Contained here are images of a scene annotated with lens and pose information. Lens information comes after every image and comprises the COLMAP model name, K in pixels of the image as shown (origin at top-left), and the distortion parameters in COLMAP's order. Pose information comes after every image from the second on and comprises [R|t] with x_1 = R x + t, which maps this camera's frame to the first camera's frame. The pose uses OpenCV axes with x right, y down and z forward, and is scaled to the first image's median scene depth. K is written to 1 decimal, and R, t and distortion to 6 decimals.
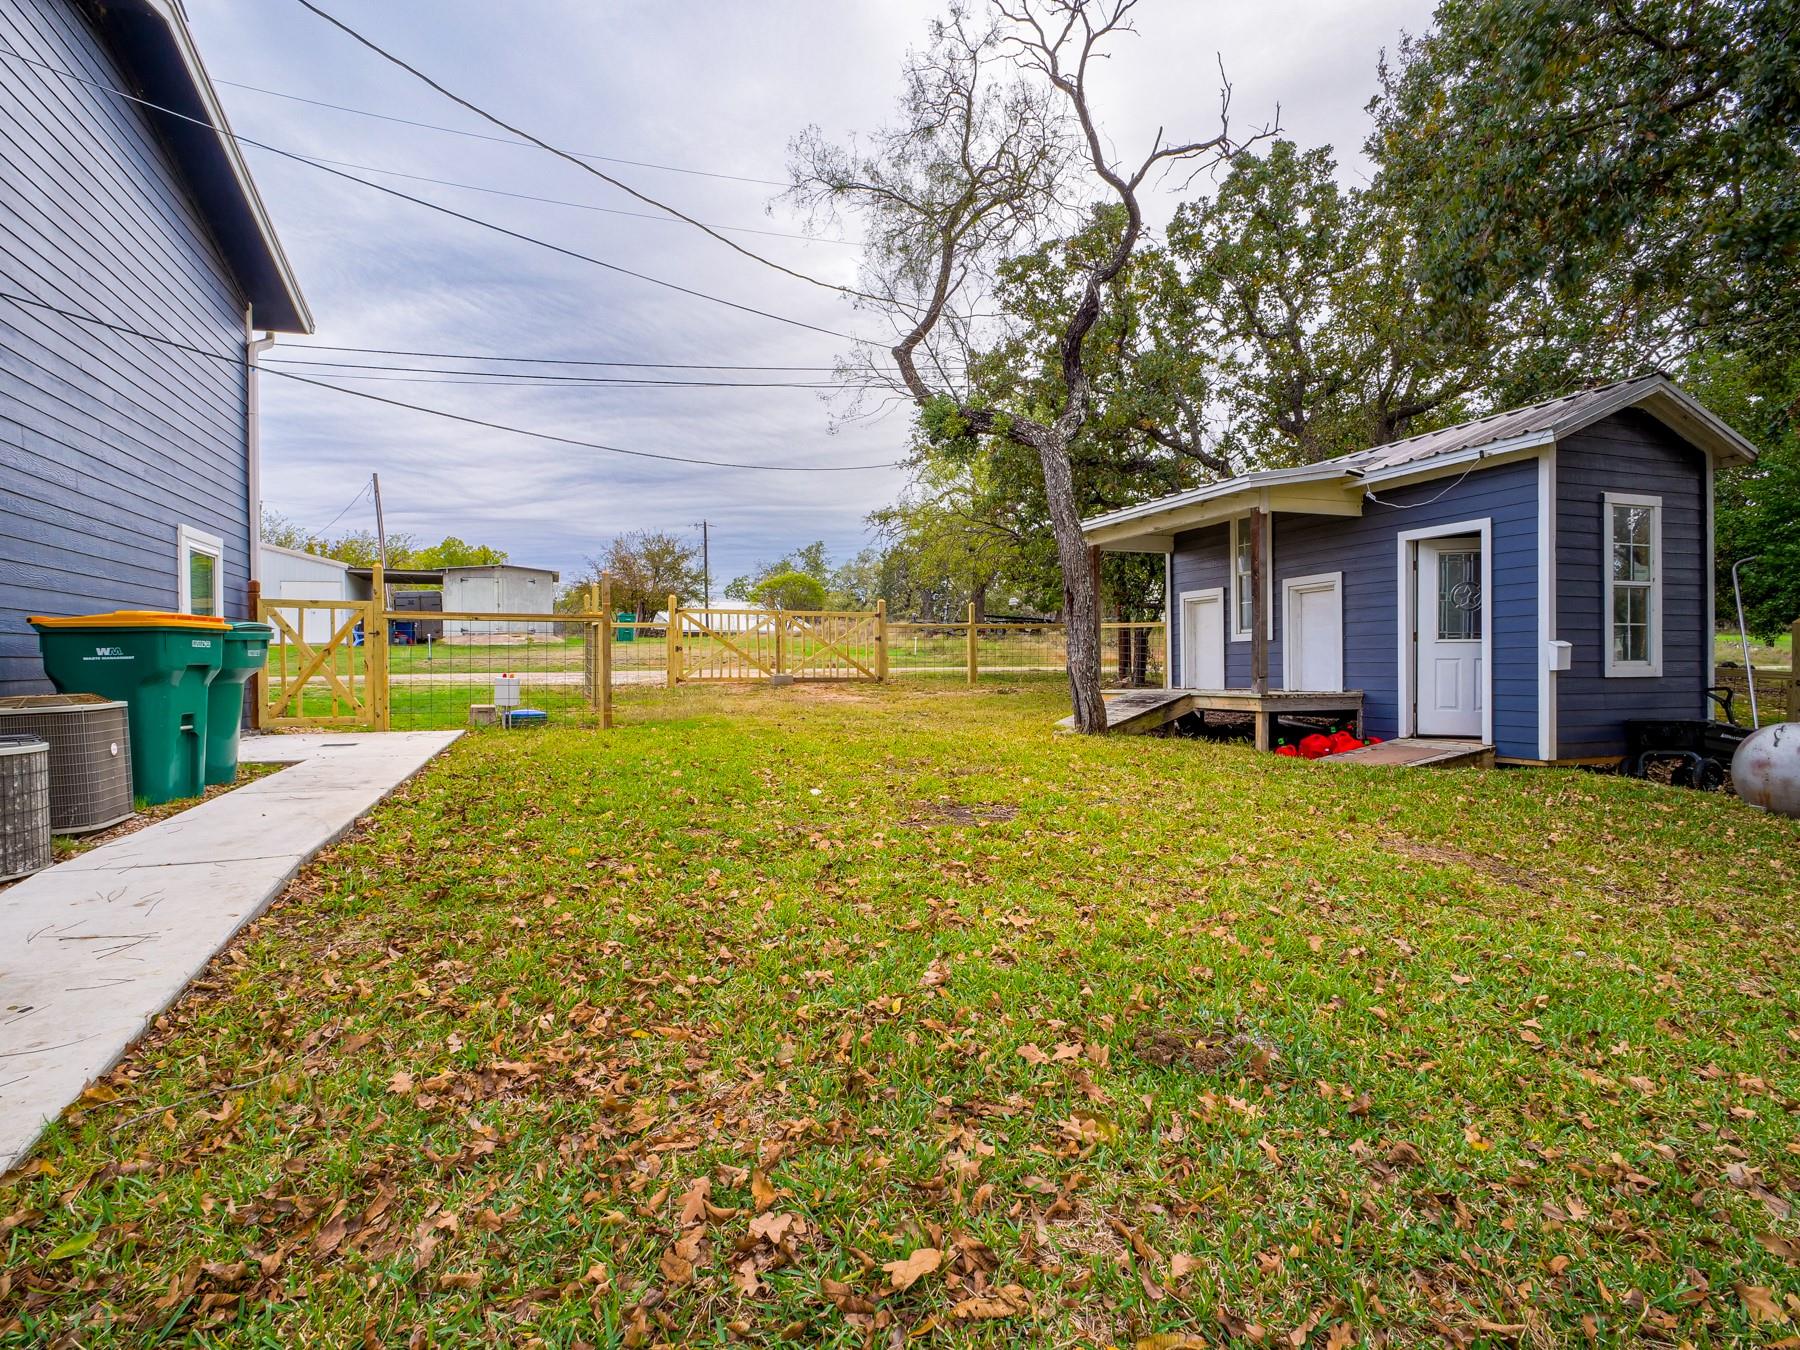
lens RADIAL K [[979.1, 0, 894.9], [0, 979.1, 670.7], [0, 0, 1]] dist [-0.004699, -0.000389]
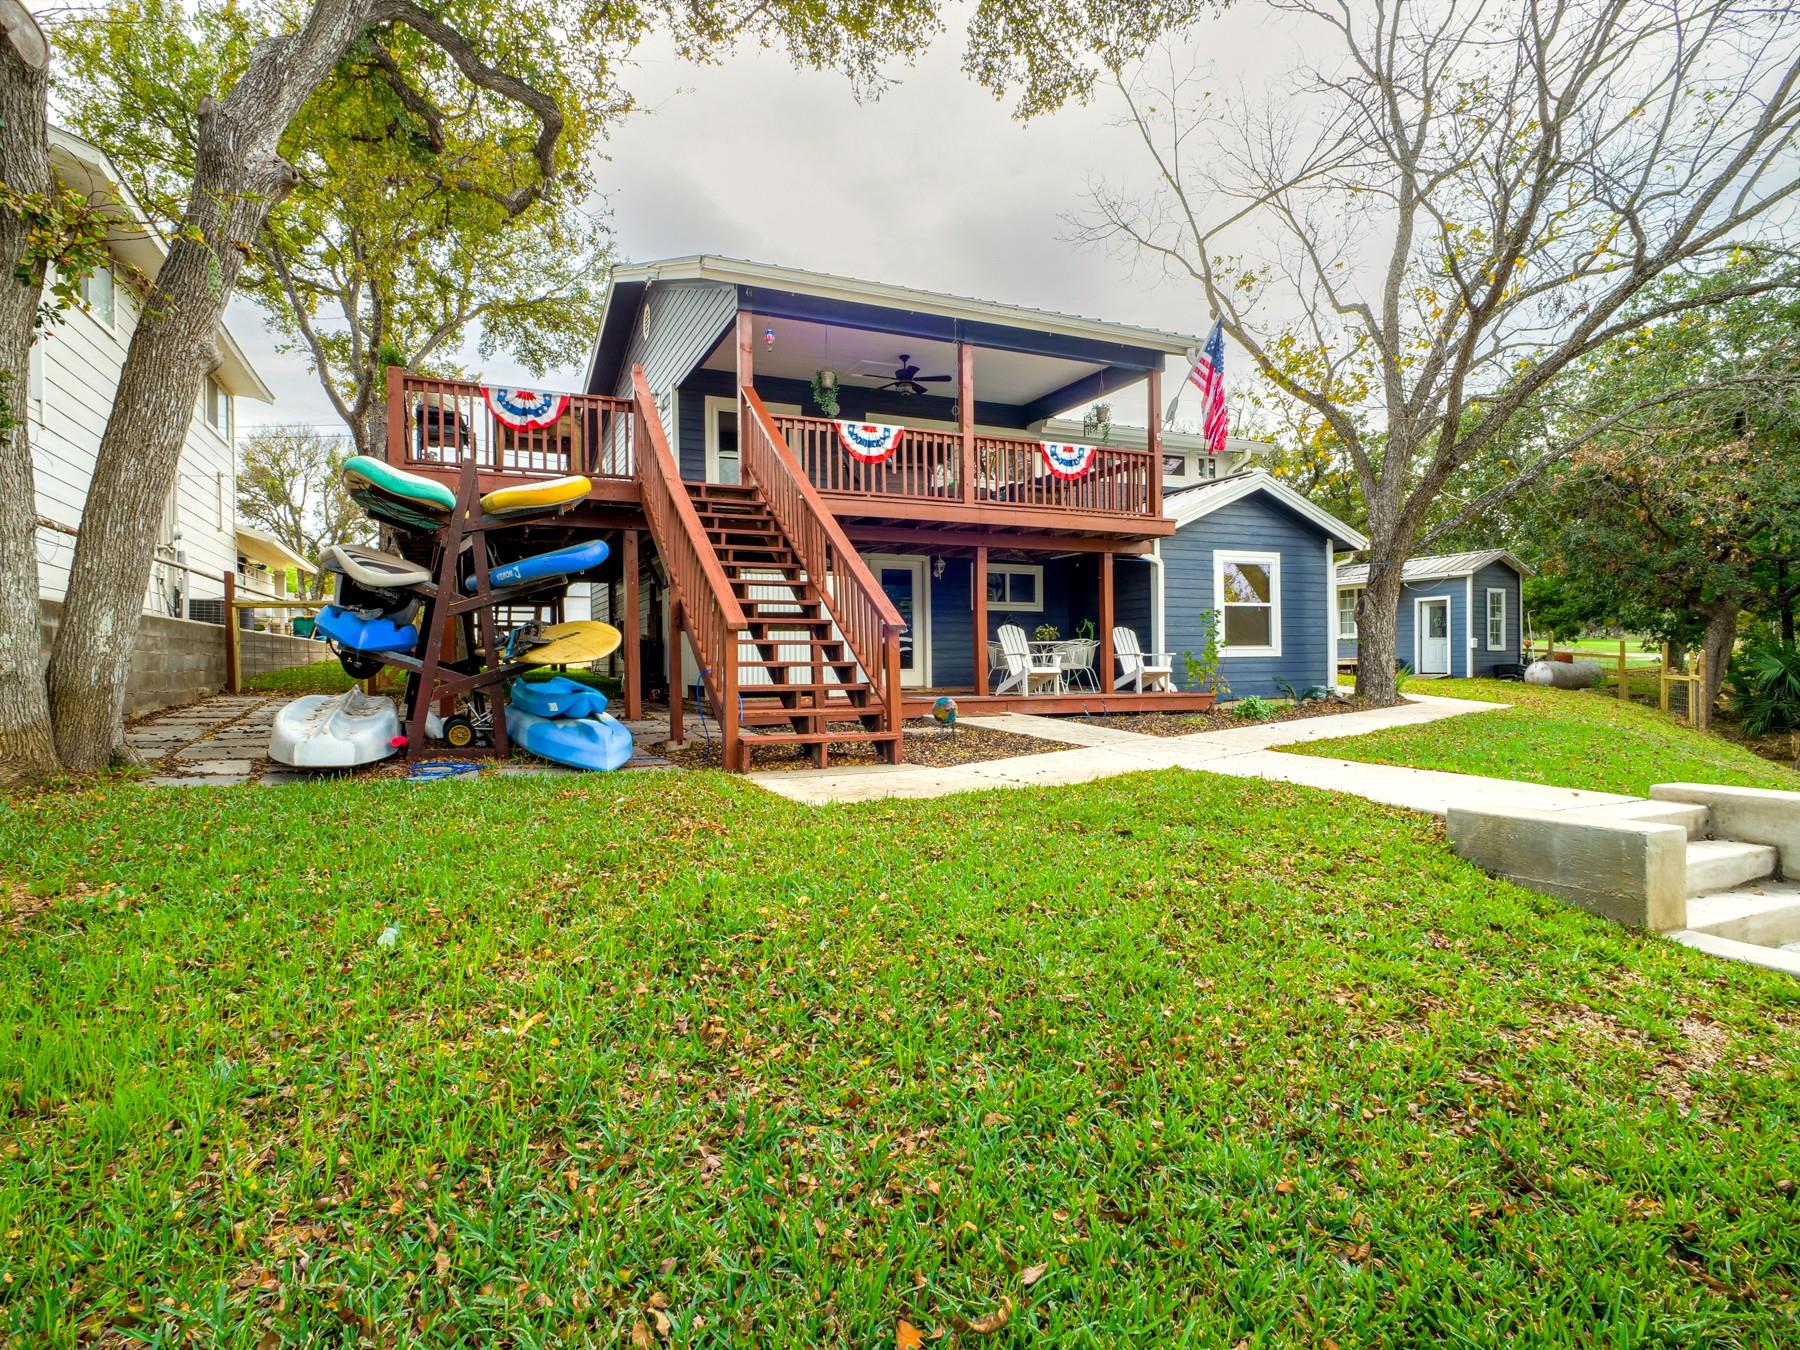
lens RADIAL K [[979.1, 0, 900.1], [0, 979.1, 673.4], [0, 0, 1]] dist [-0.004699, -0.000389]
pose [[0.994371, -0.004673, 0.105847, -1.340214], [0.004342, 0.999985, 0.003354, 0.058121], [-0.105861, -0.002875, 0.994377, -1.735658]]
